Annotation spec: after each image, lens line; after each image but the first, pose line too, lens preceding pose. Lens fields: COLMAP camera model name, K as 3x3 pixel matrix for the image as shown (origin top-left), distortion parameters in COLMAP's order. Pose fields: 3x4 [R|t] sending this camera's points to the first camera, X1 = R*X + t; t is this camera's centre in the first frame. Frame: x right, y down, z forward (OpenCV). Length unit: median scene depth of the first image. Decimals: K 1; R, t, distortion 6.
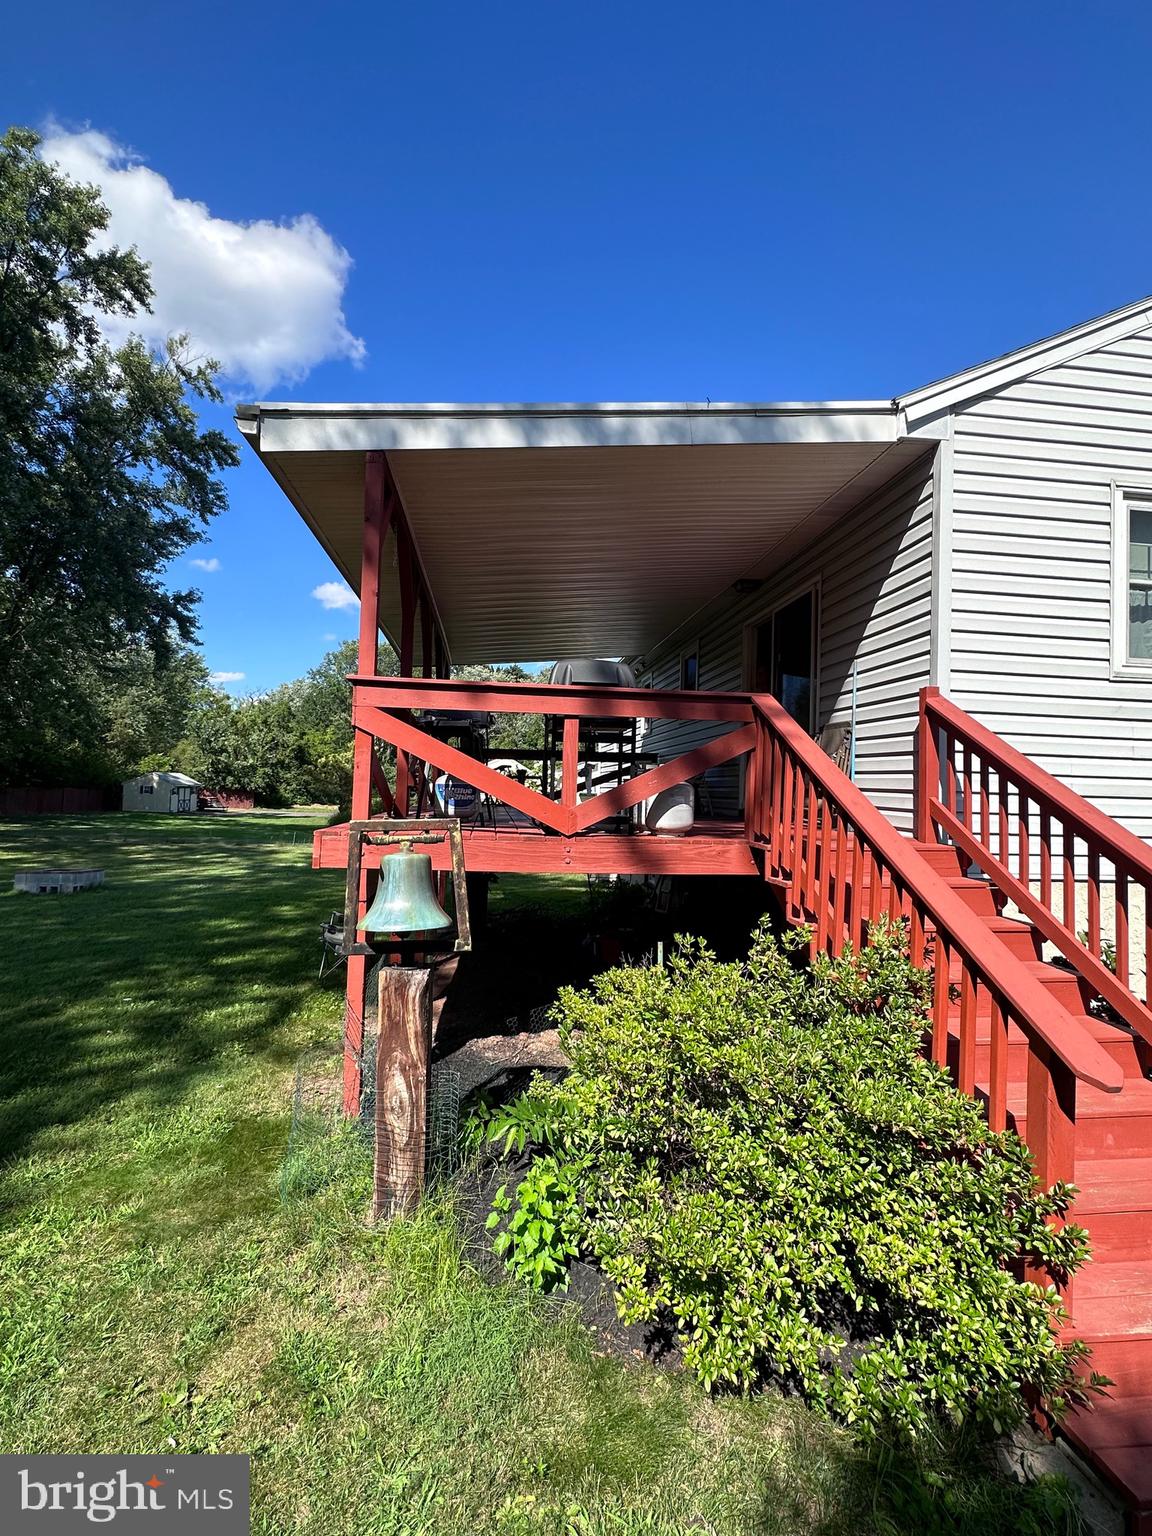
lens RADIAL K [[703.1, 0, 577.2], [0, 703.1, 769.5], [0, 0, 1]] dist [-0.003909, 0.001146]
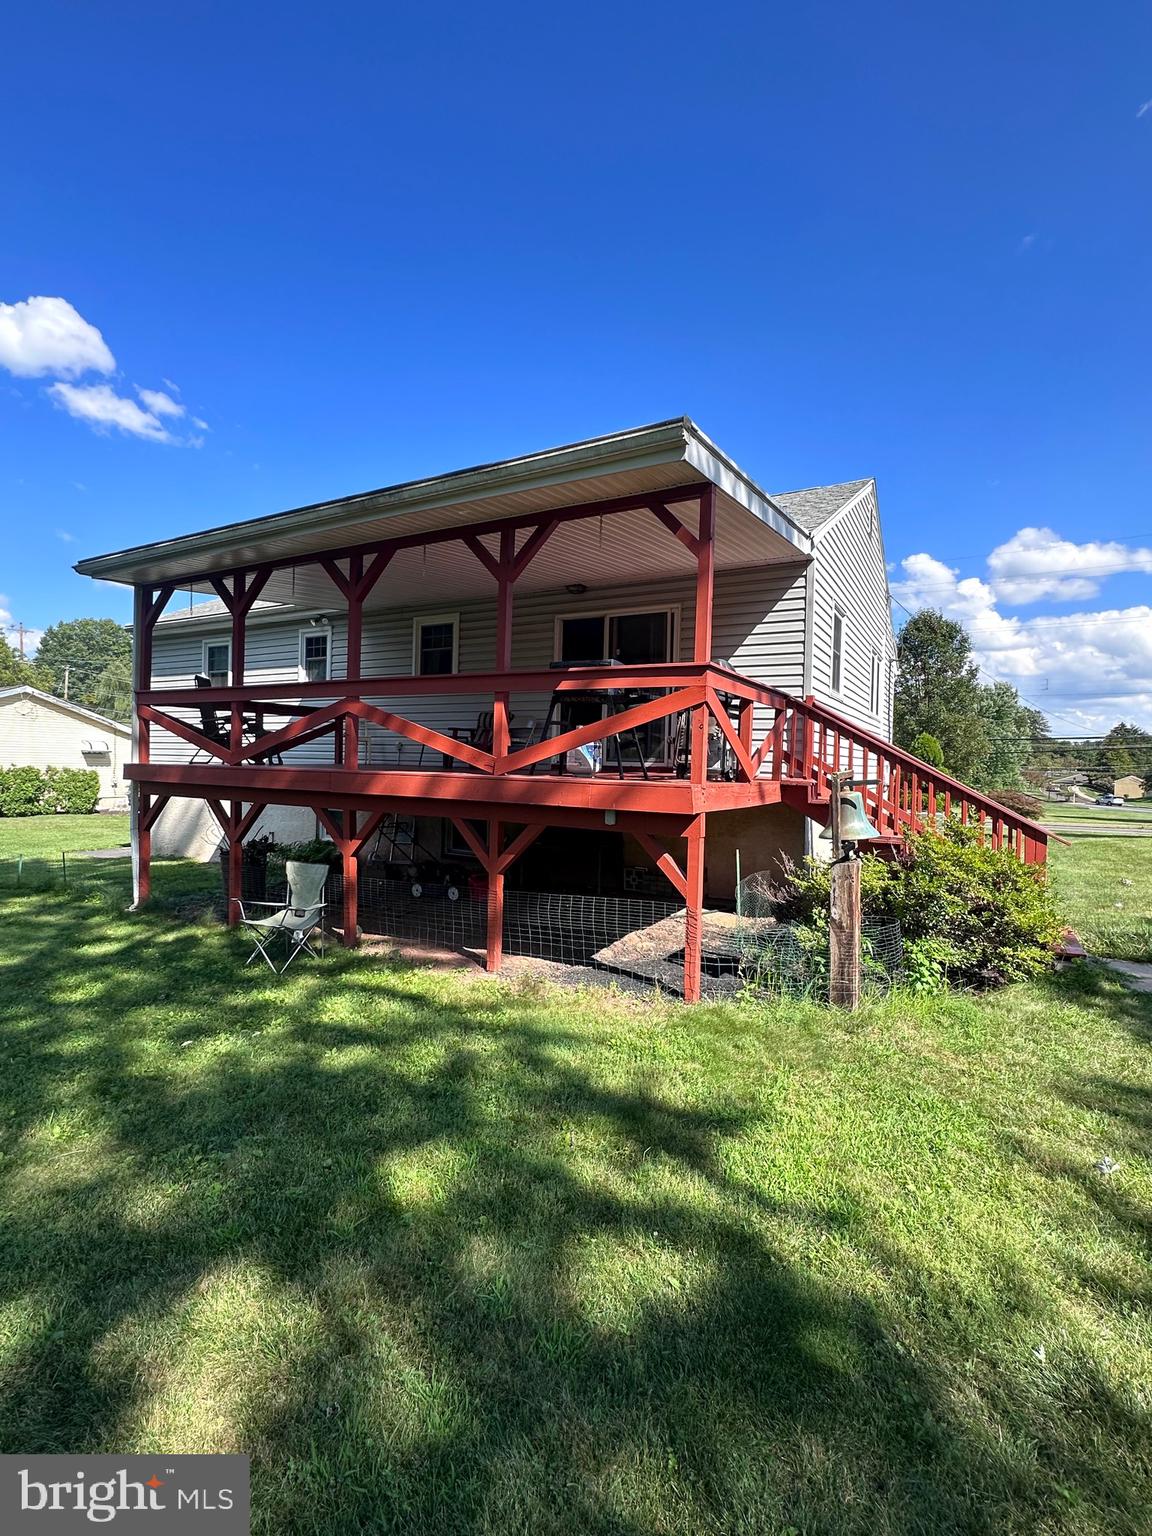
lens RADIAL K [[703.1, 0, 575.6], [0, 703.1, 763.8], [0, 0, 1]] dist [-0.003909, 0.001146]
pose [[0.599946, -0.013858, 0.799920, -1.145940], [-0.030443, 0.998730, 0.040134, 0.007125], [-0.799461, -0.048430, 0.598763, 0.324294]]
